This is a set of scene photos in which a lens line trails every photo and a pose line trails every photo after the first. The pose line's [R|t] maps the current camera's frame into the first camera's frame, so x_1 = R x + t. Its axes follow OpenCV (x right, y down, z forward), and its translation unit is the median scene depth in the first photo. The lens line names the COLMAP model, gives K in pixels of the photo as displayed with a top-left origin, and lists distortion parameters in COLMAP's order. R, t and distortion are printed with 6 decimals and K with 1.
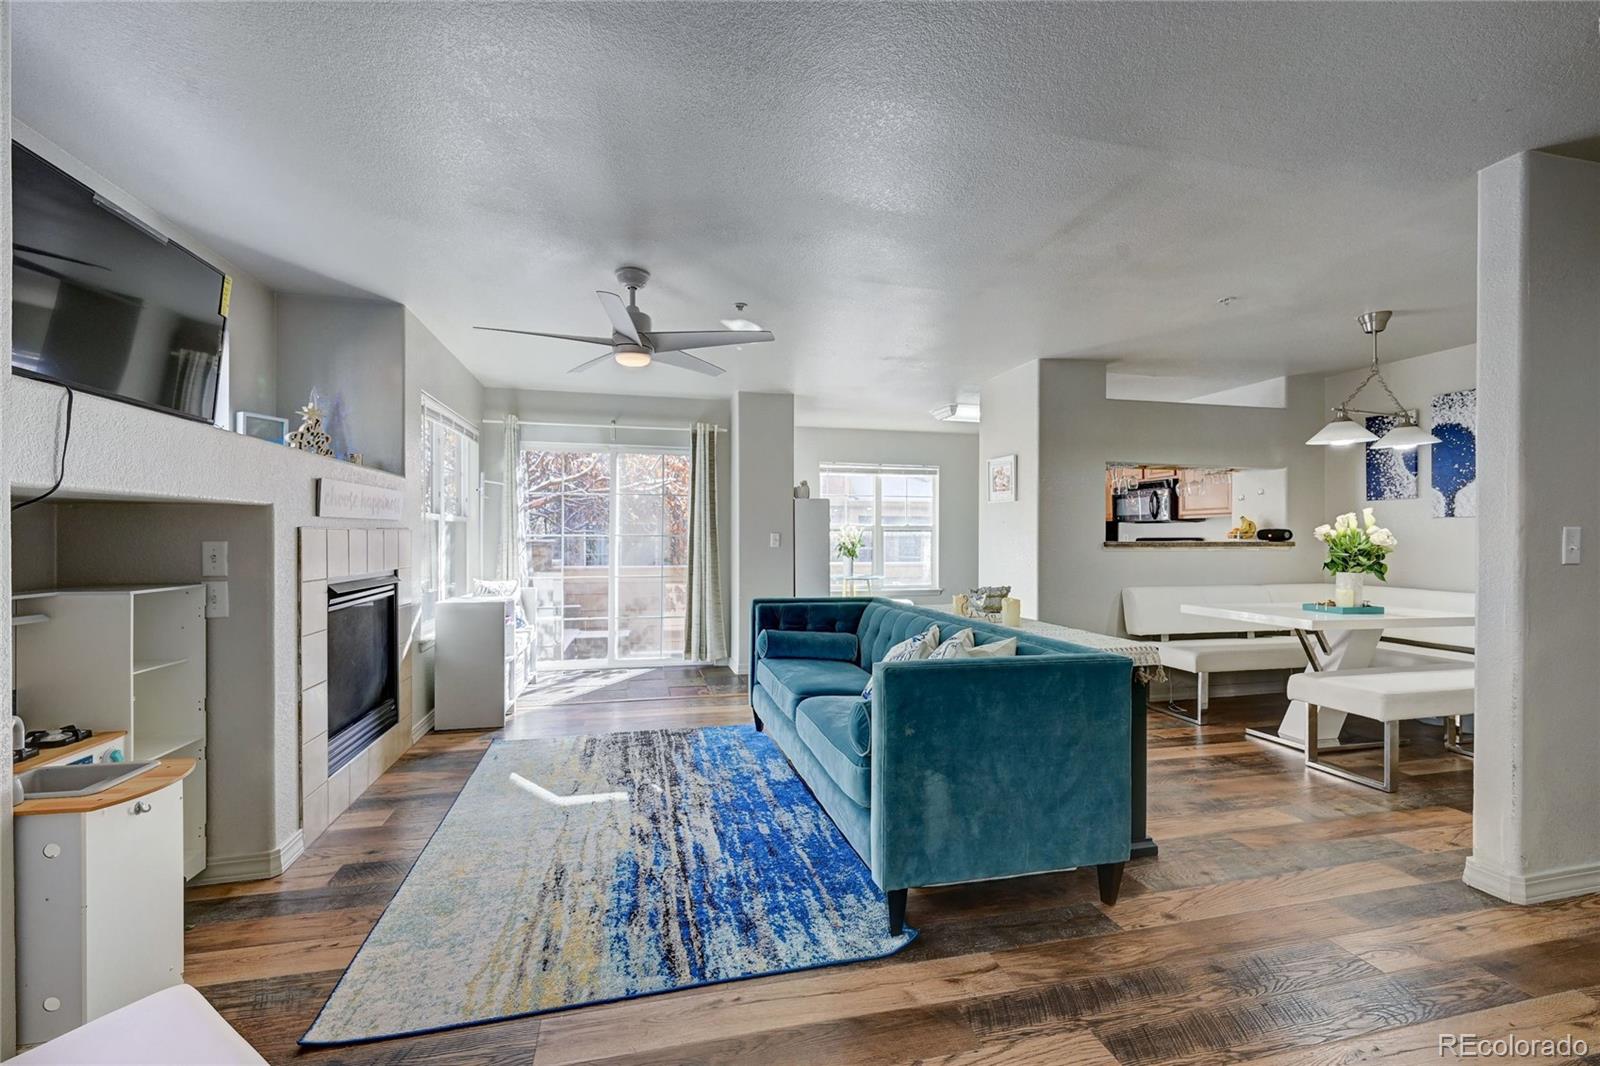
lens RADIAL K [[635.8, 0, 788.3], [0, 635.8, 540.1], [0, 0, 1]] dist [-0.007456, -0.000264]
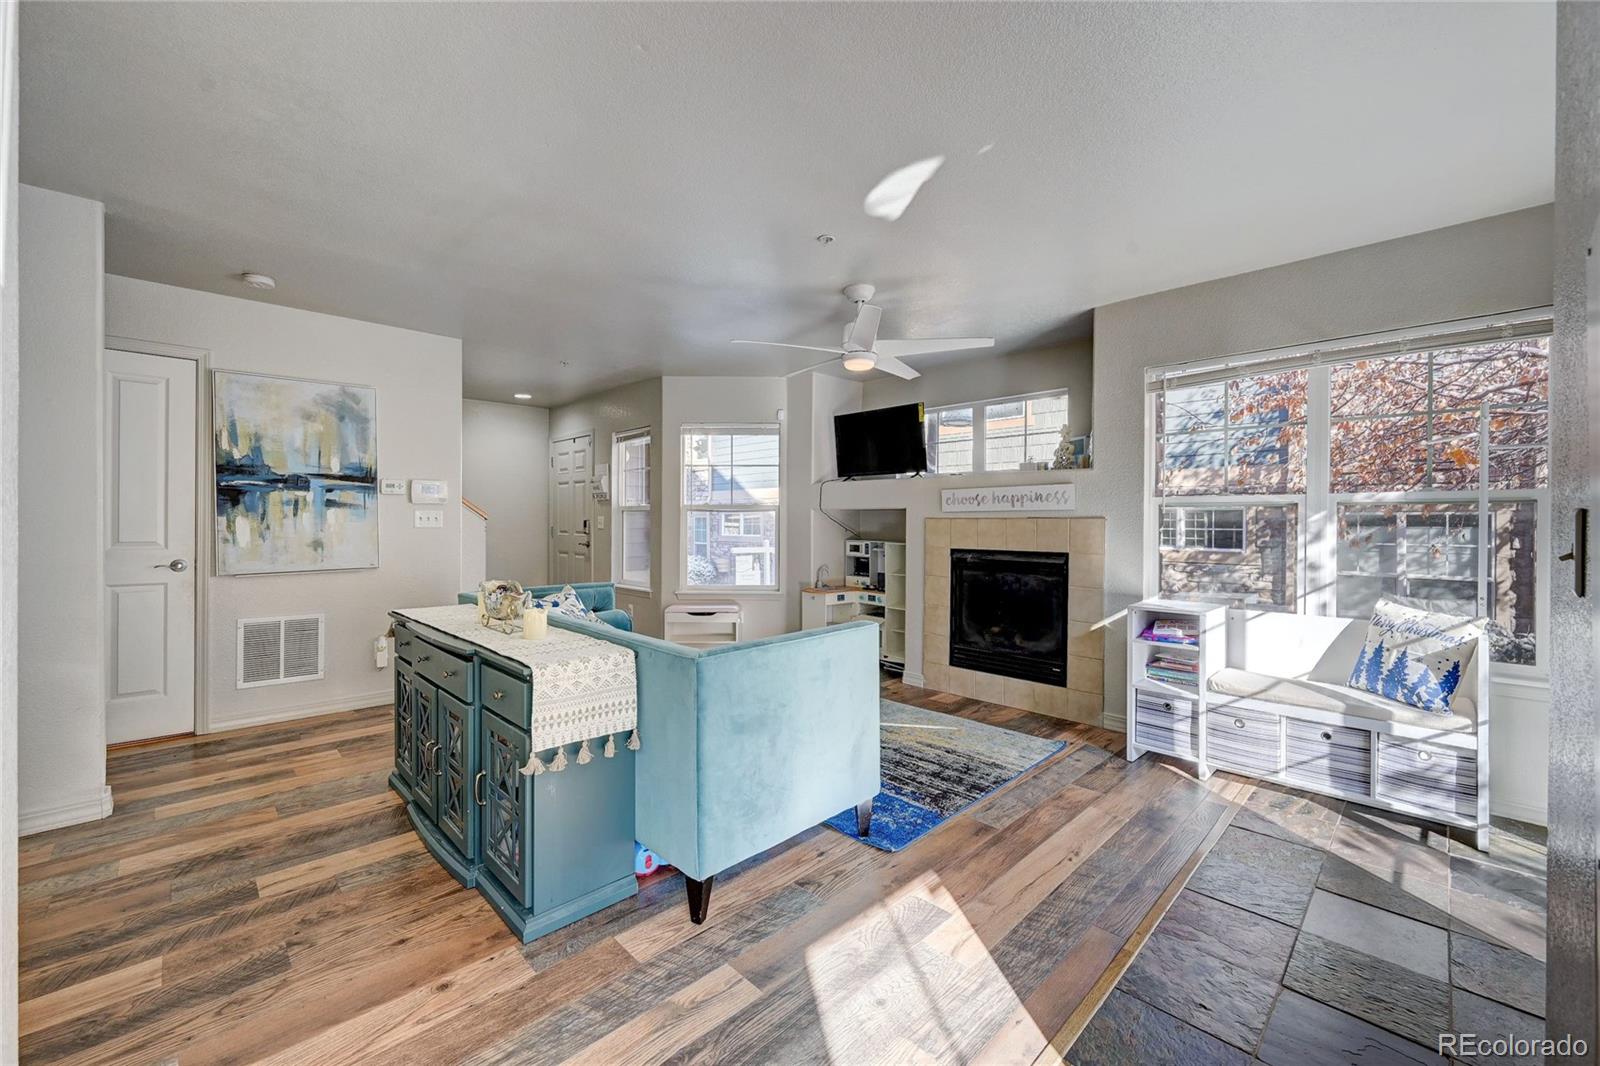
lens RADIAL K [[635.8, 0, 804.2], [0, 635.8, 523.0], [0, 0, 1]] dist [-0.007456, -0.000264]
pose [[-0.857946, -0.005497, -0.513710, 0.347848], [-0.009686, 0.999938, 0.005478, -0.009148], [0.513648, 0.009675, -0.857946, 1.606505]]
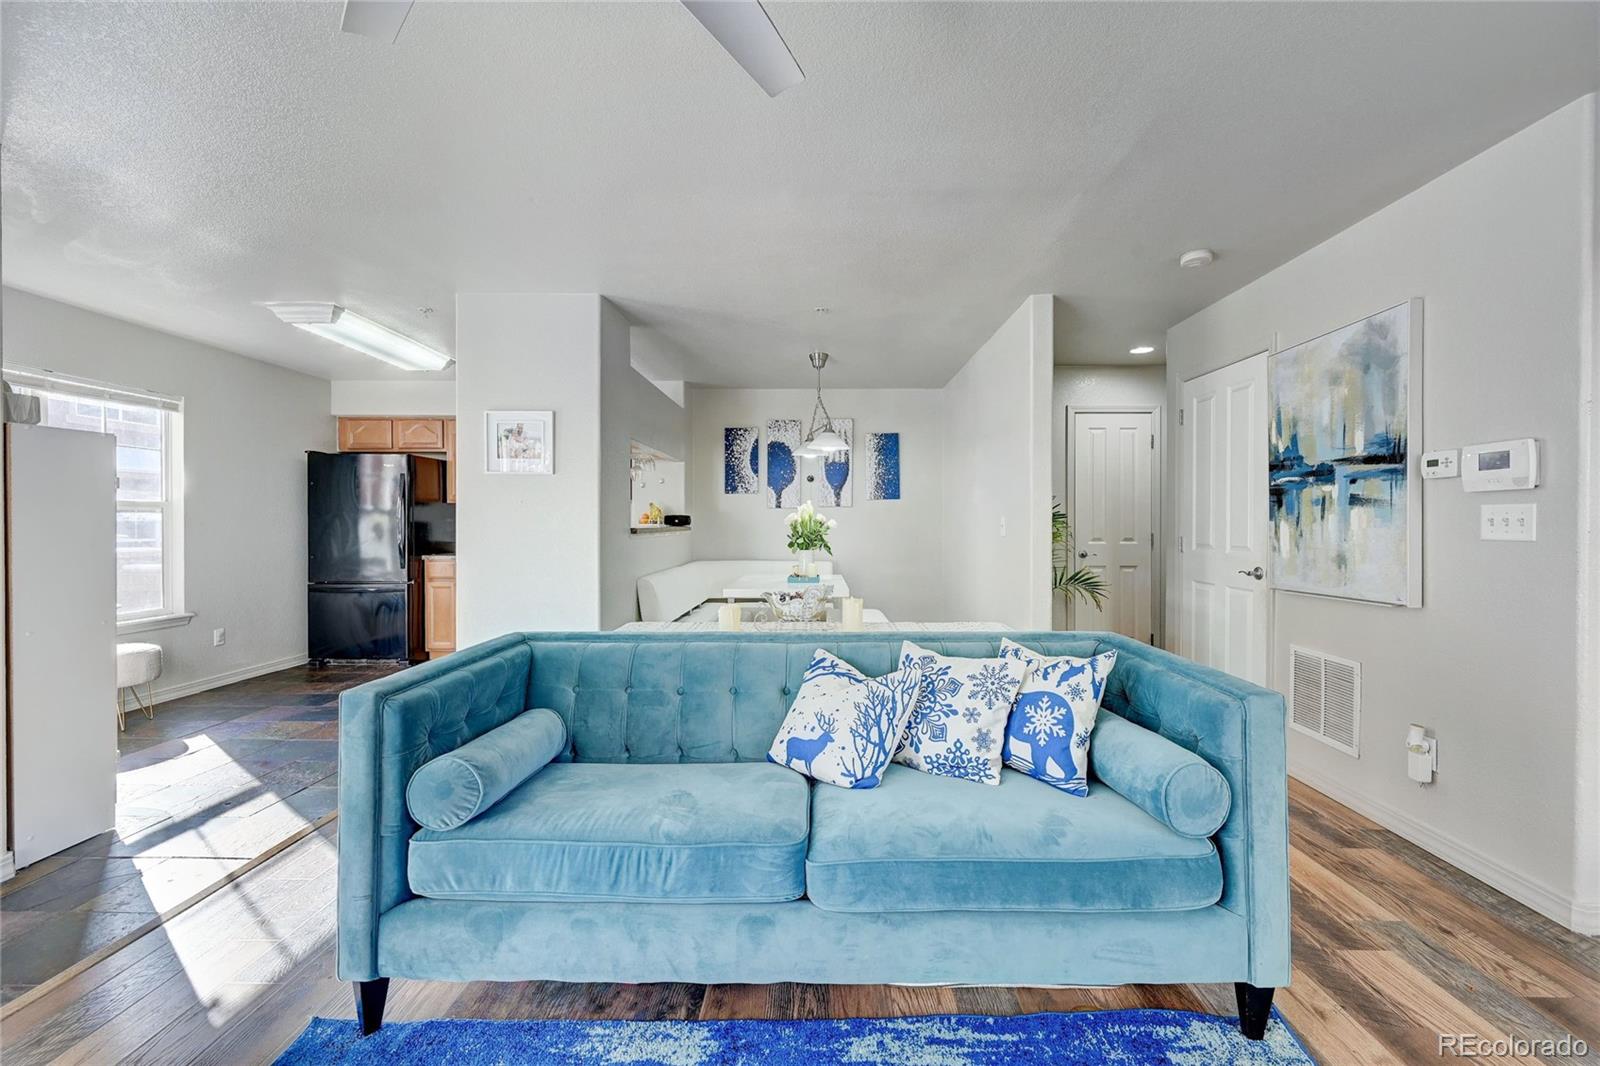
lens RADIAL K [[635.8, 0, 810.4], [0, 635.8, 526.7], [0, 0, 1]] dist [-0.007456, -0.000264]
pose [[0.249678, -0.007614, 0.968299, -0.370172], [0.003721, 0.999969, 0.006904, -0.005498], [-0.968322, 0.001879, 0.249699, 0.691417]]
